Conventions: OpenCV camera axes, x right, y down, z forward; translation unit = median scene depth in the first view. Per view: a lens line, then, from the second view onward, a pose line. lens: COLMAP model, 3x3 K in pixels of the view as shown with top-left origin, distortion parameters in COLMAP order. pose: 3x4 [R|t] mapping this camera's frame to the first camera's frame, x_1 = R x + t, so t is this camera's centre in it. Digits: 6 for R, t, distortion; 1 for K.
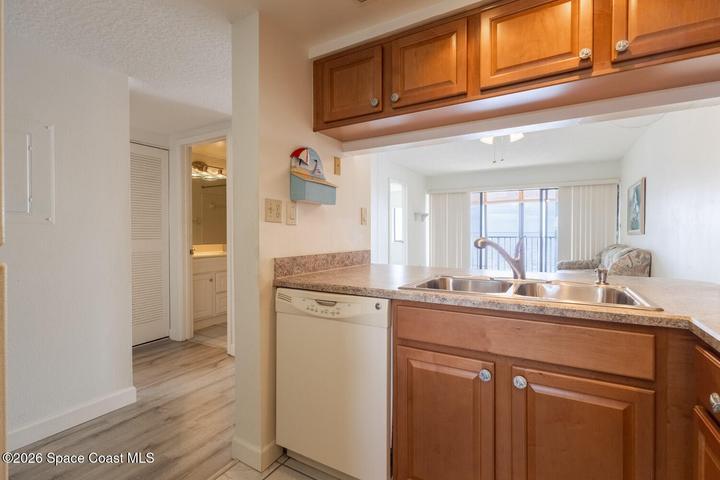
lens RADIAL K [[331.8, 0, 360.0], [0, 331.8, 240.0], [0, 0, 1]] dist [0.001384, 0.000131]
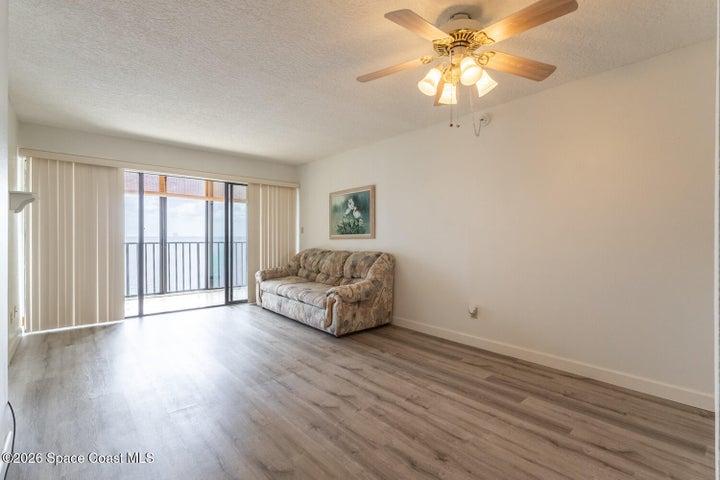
lens RADIAL K [[331.8, 0, 360.0], [0, 331.8, 240.0], [0, 0, 1]] dist [0.001384, 0.000131]
pose [[0.317351, -0.007599, 0.948278, -0.142450], [0.019830, 0.999802, 0.001376, -0.011932], [-0.948101, 0.018368, 0.317439, 0.572666]]
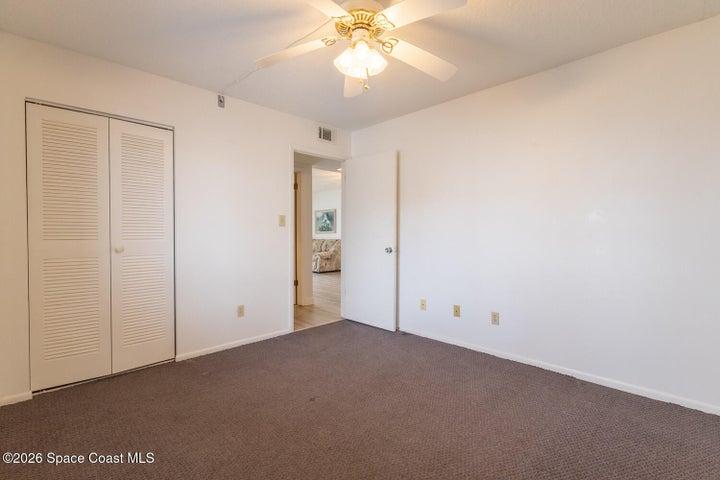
lens RADIAL K [[331.8, 0, 360.0], [0, 331.8, 240.0], [0, 0, 1]] dist [0.001384, 0.000131]
pose [[0.260307, -0.019644, 0.965326, -1.119866], [0.019695, 0.999693, 0.015032, -0.001065], [-0.965325, 0.015099, 0.260614, 0.179048]]
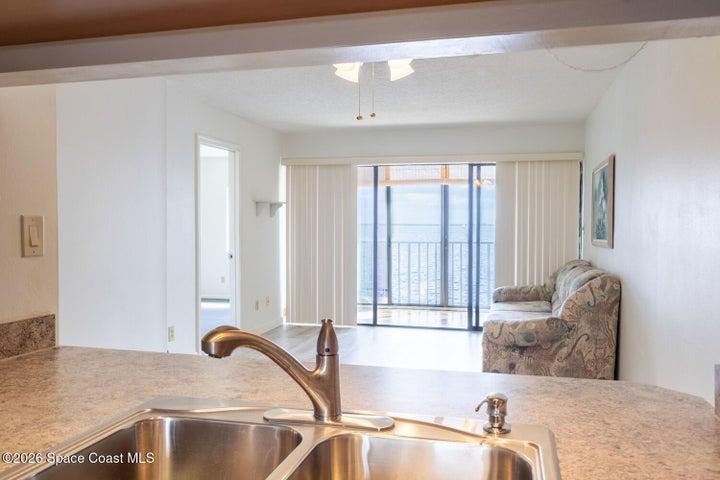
lens RADIAL K [[575.6, 0, 360.0], [0, 575.6, 240.0], [0, 0, 1]] dist [-0.006640, 0.000258]
pose [[0.961551, -0.003559, 0.274603, 0.098815], [0.002061, 0.999981, 0.005742, -0.032629], [-0.274618, -0.004955, 0.961541, 0.093073]]
